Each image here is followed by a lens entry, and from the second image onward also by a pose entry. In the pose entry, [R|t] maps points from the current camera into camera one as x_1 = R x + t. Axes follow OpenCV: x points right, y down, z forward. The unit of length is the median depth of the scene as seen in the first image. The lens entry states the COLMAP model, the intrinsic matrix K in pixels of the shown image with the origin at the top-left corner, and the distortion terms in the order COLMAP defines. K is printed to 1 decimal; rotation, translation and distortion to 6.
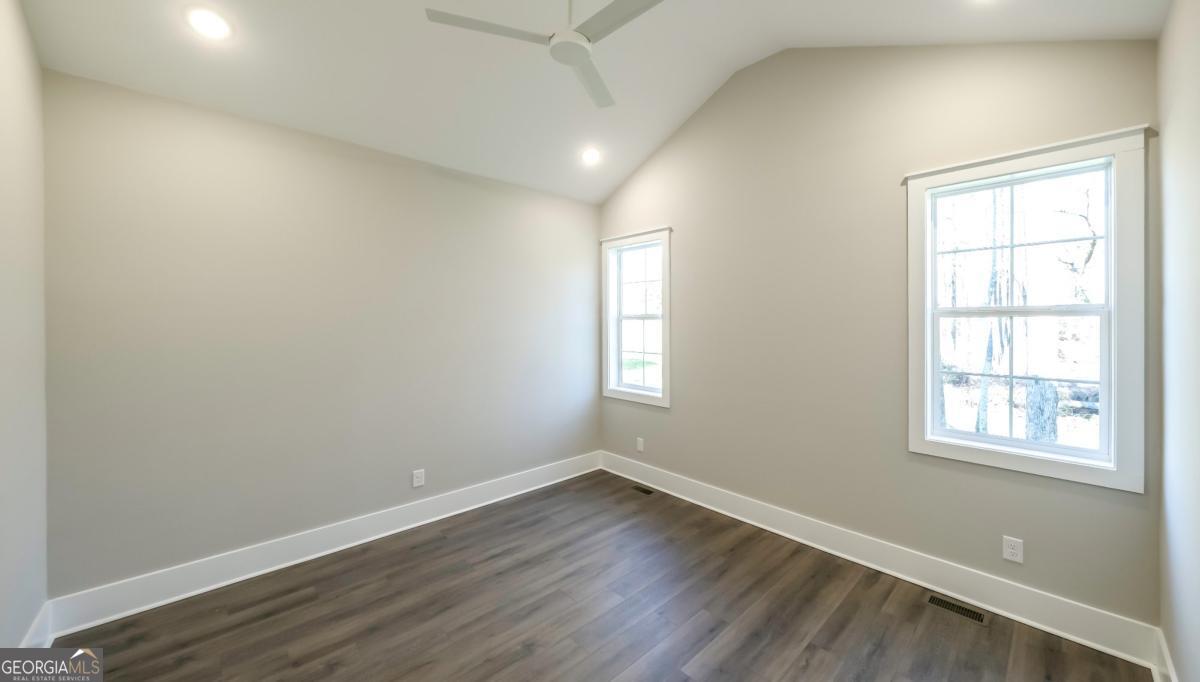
lens RADIAL K [[437.2, 0, 626.1], [0, 437.2, 324.9], [0, 0, 1]] dist [-0.000998, 0.000108]
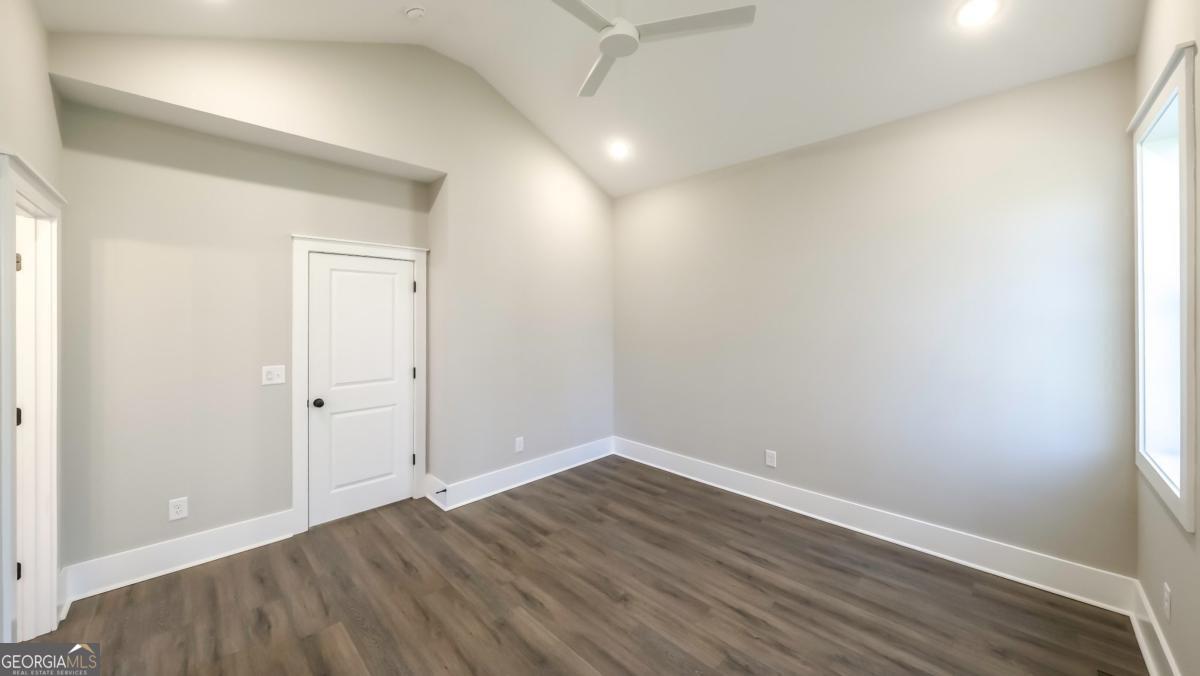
lens RADIAL K [[428.3, 0, 604.8], [0, 428.3, 314.7], [0, 0, 1]] dist [-0.009822, -0.000469]
pose [[0.011998, 0.001121, -0.999927, 0.613862], [-0.006550, 0.999978, 0.001042, 0.009479], [0.999907, 0.006537, 0.012005, 0.666297]]
